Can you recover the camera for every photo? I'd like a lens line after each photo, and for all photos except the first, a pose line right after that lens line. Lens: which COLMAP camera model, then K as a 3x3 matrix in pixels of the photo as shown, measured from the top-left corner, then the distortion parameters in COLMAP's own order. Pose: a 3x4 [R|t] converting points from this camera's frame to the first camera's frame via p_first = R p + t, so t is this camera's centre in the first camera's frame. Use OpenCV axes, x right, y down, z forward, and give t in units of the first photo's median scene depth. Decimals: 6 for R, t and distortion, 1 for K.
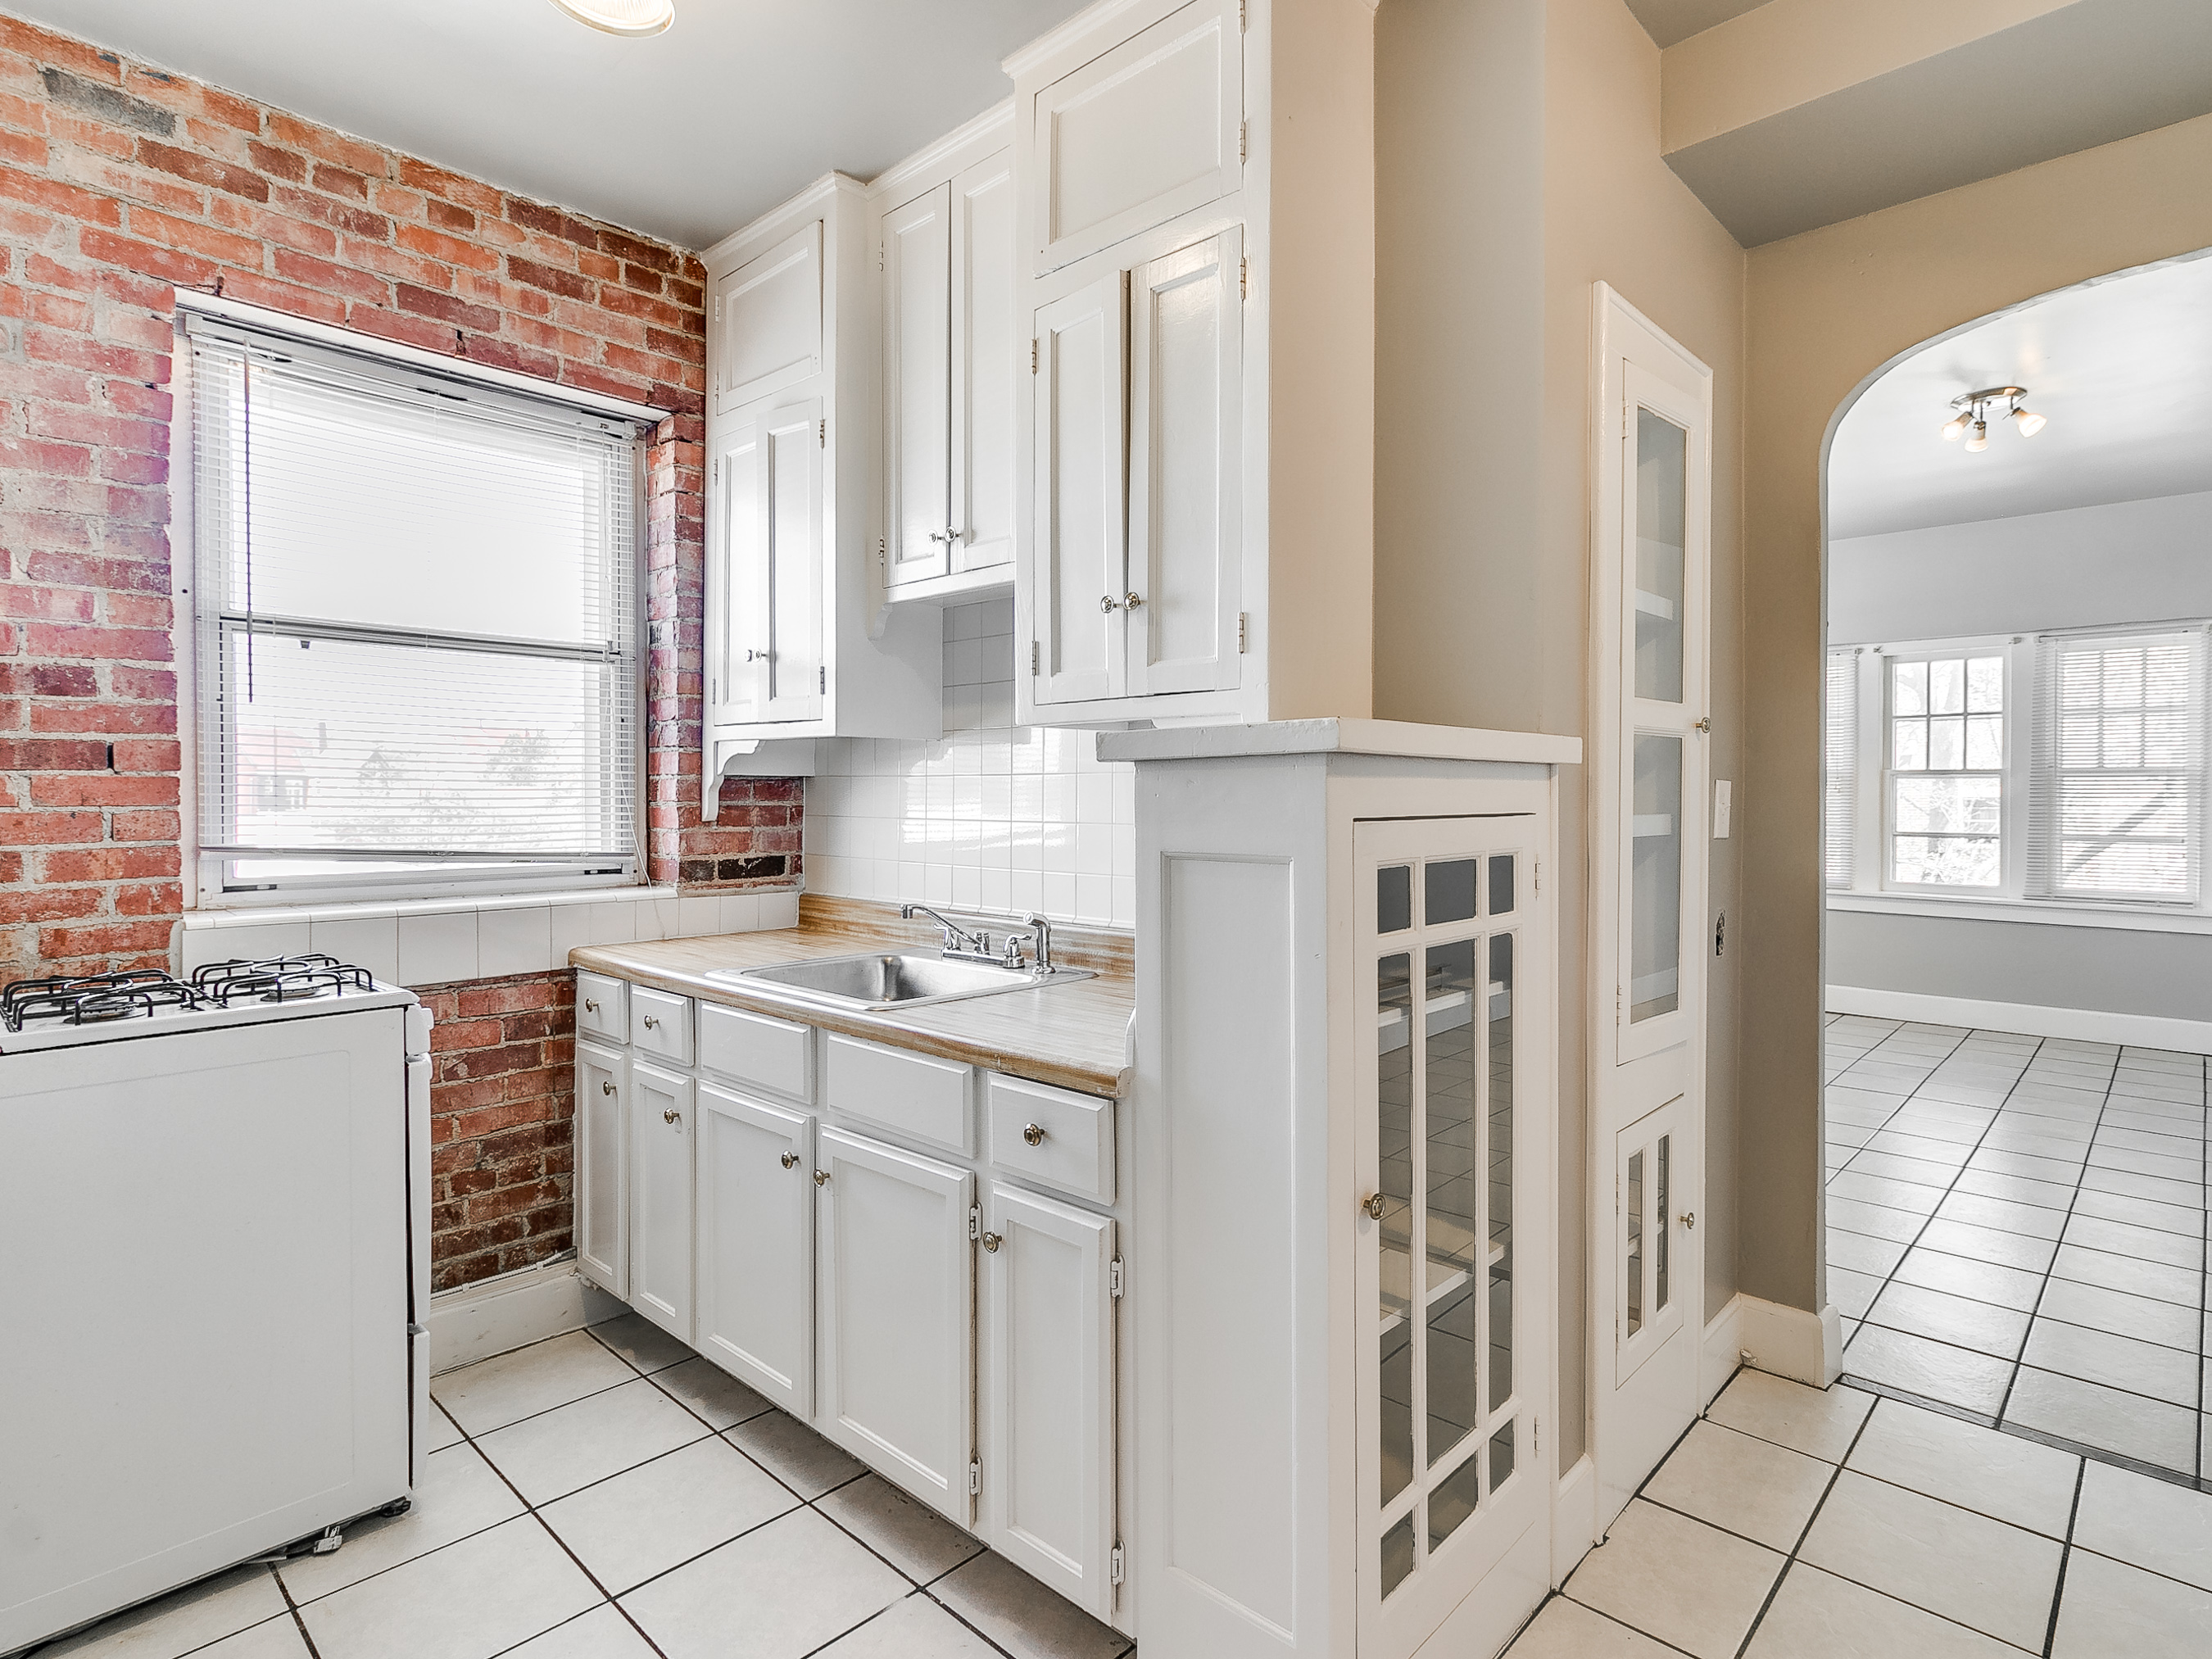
lens RADIAL K [[1119.0, 0, 1242.5], [0, 1119.0, 803.7], [0, 0, 1]] dist [0.000369, -0.000600]
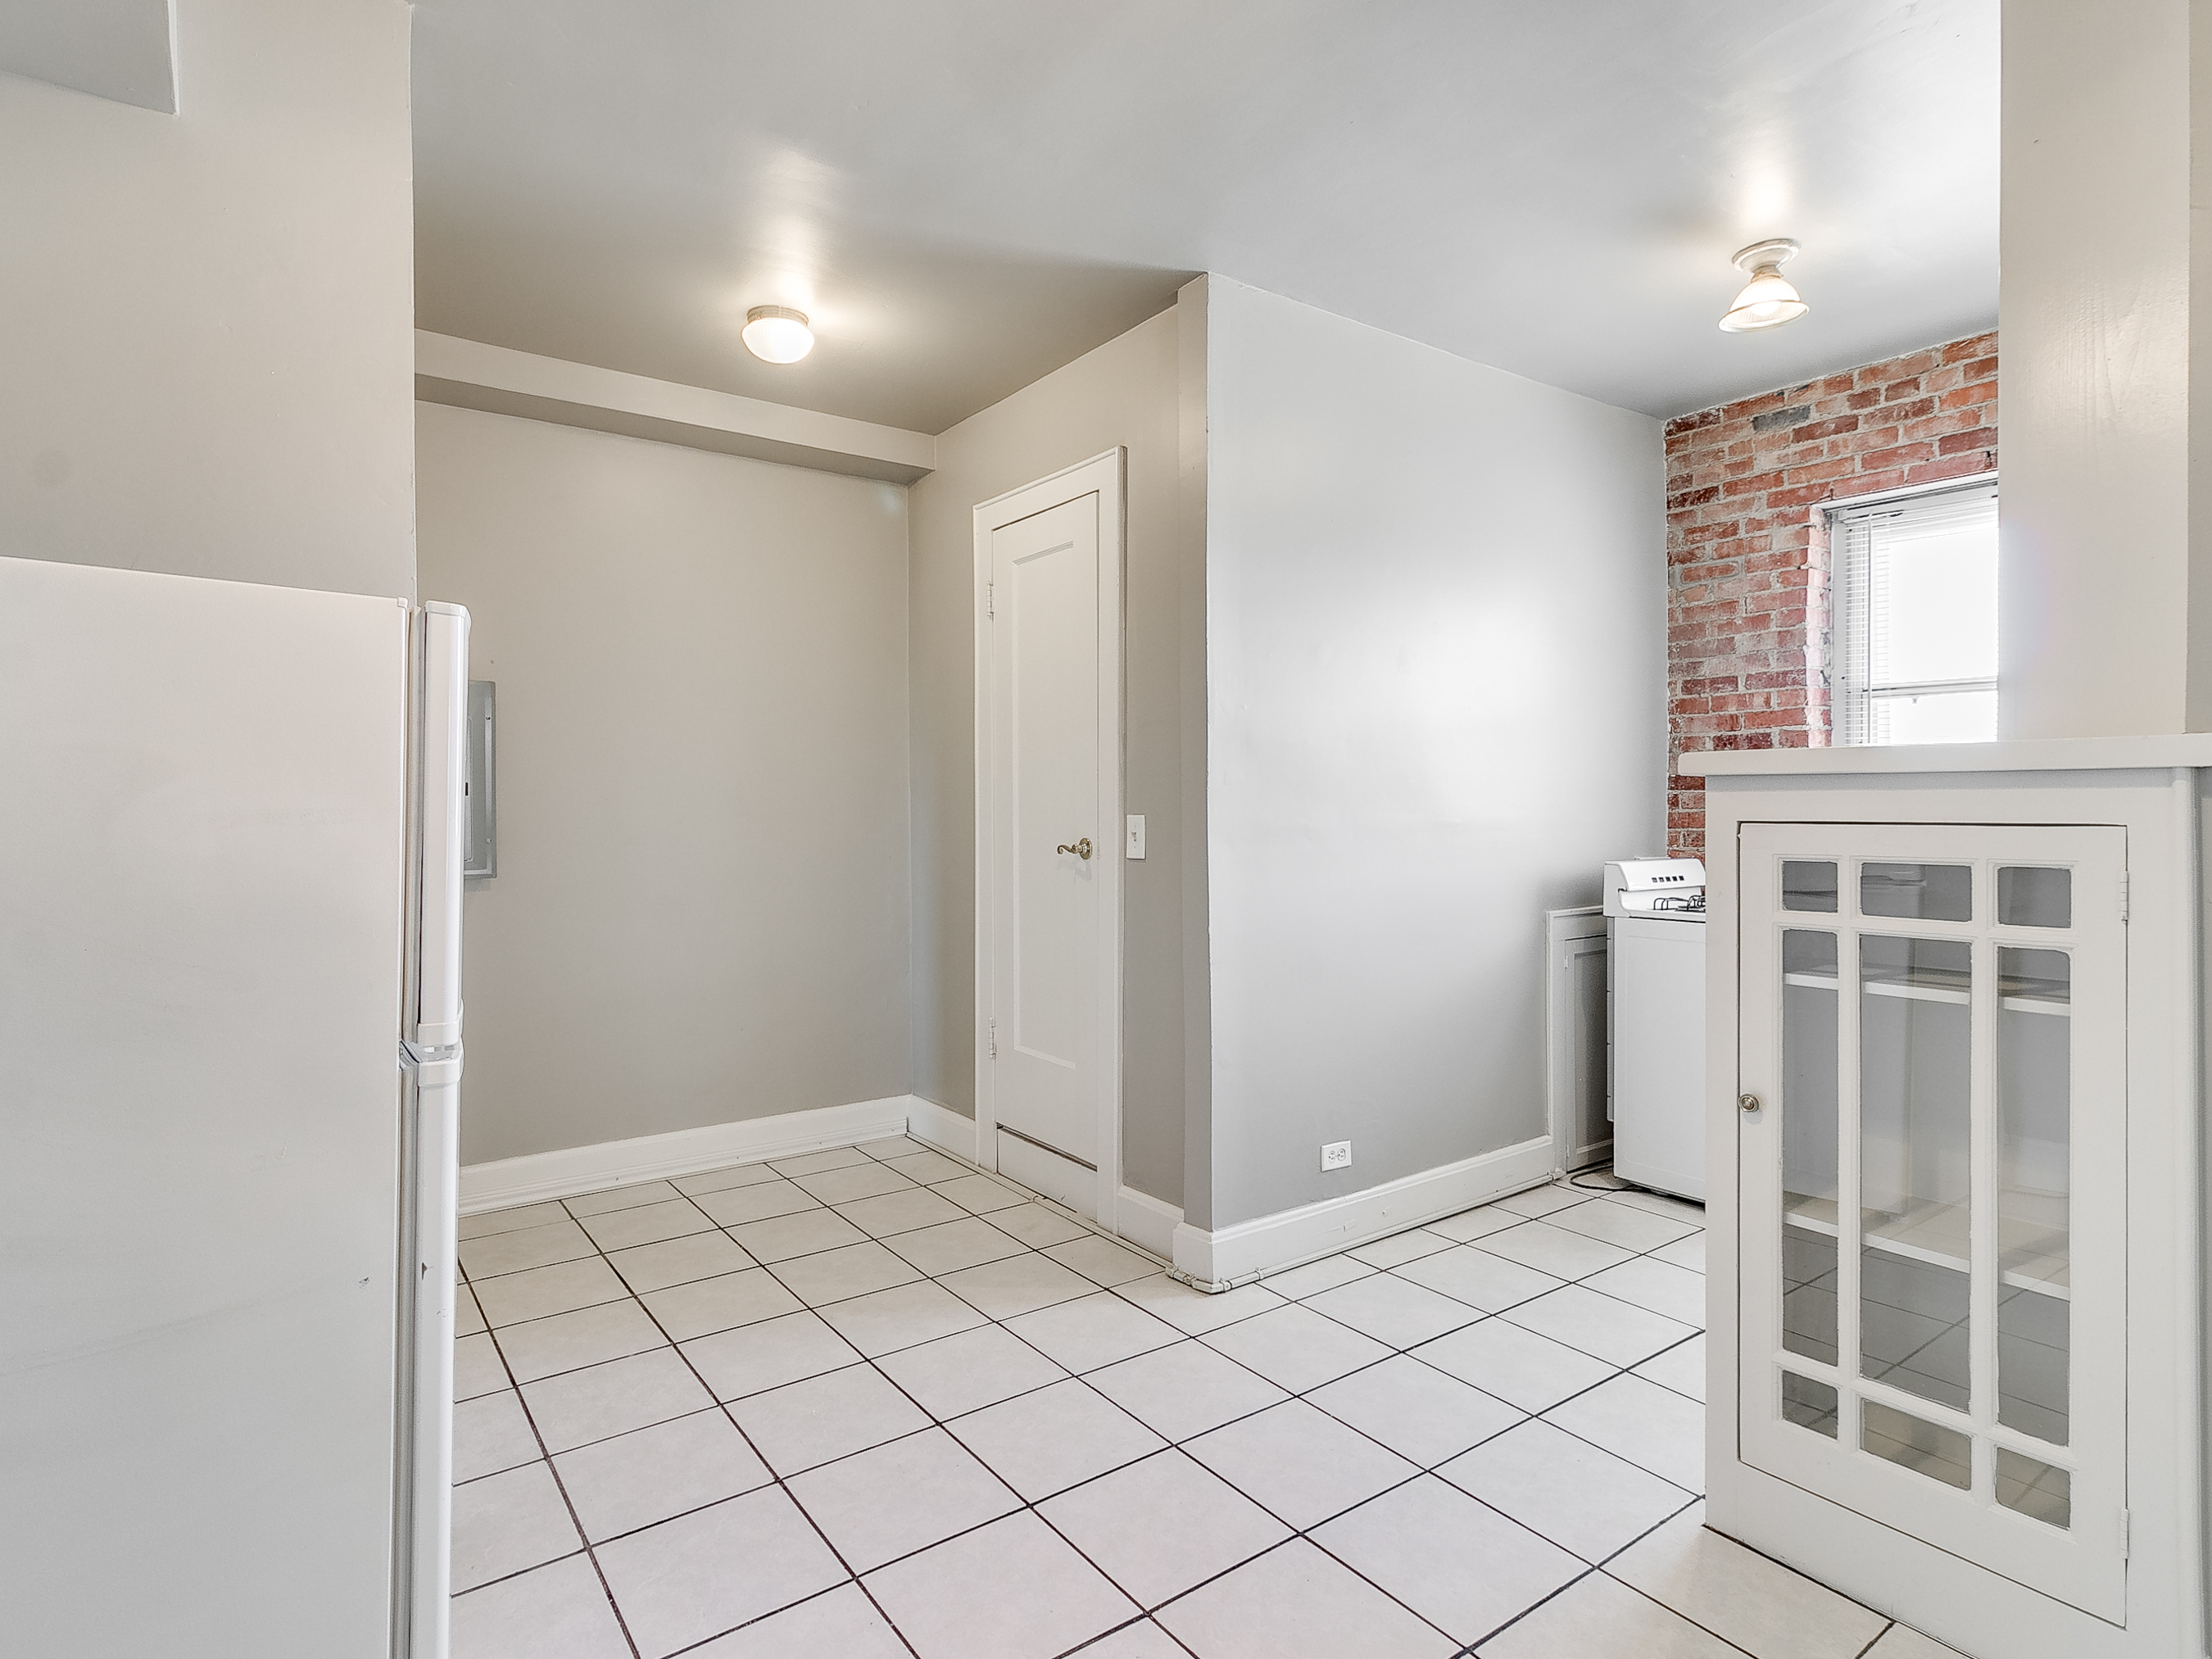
lens RADIAL K [[1160.4, 0, 1091.8], [0, 1160.4, 803.5], [0, 0, 1]] dist [-0.001206, -0.000125]
pose [[-0.212414, 0.001737, -0.977178, 1.062293], [-0.006865, 0.999971, 0.003270, -0.004916], [0.977156, 0.007403, -0.212396, 0.321521]]
